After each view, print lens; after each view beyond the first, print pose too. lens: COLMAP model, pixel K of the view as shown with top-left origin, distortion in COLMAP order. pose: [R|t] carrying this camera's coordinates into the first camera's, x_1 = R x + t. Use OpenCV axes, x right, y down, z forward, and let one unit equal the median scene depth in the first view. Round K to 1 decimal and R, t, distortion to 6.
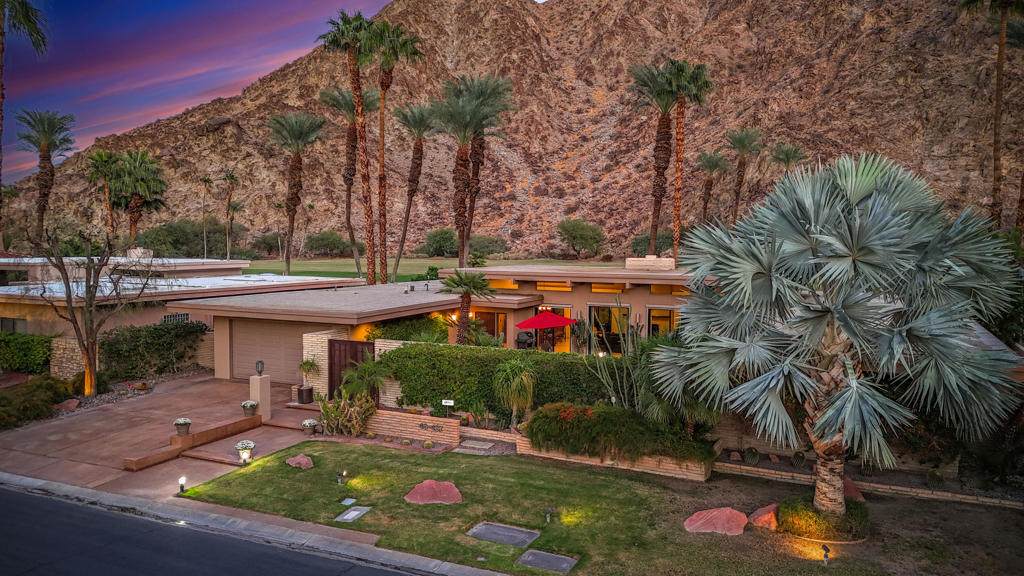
lens RADIAL K [[739.2, 0, 512.8], [0, 739.2, 294.6], [0, 0, 1]] dist [0.056230, -0.046323]
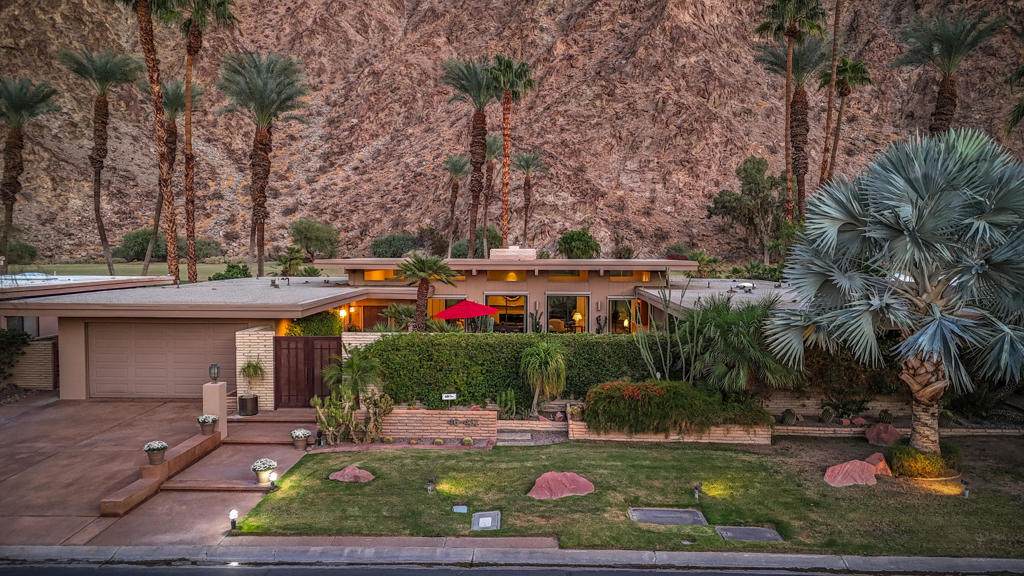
lens RADIAL K [[739.2, 0, 515.9], [0, 739.2, 293.8], [0, 0, 1]] dist [0.056230, -0.046323]
pose [[0.920498, -0.026732, 0.389831, -0.315482], [0.029821, 0.999554, -0.001872, 0.021550], [-0.389607, 0.013348, 0.920885, 0.118287]]
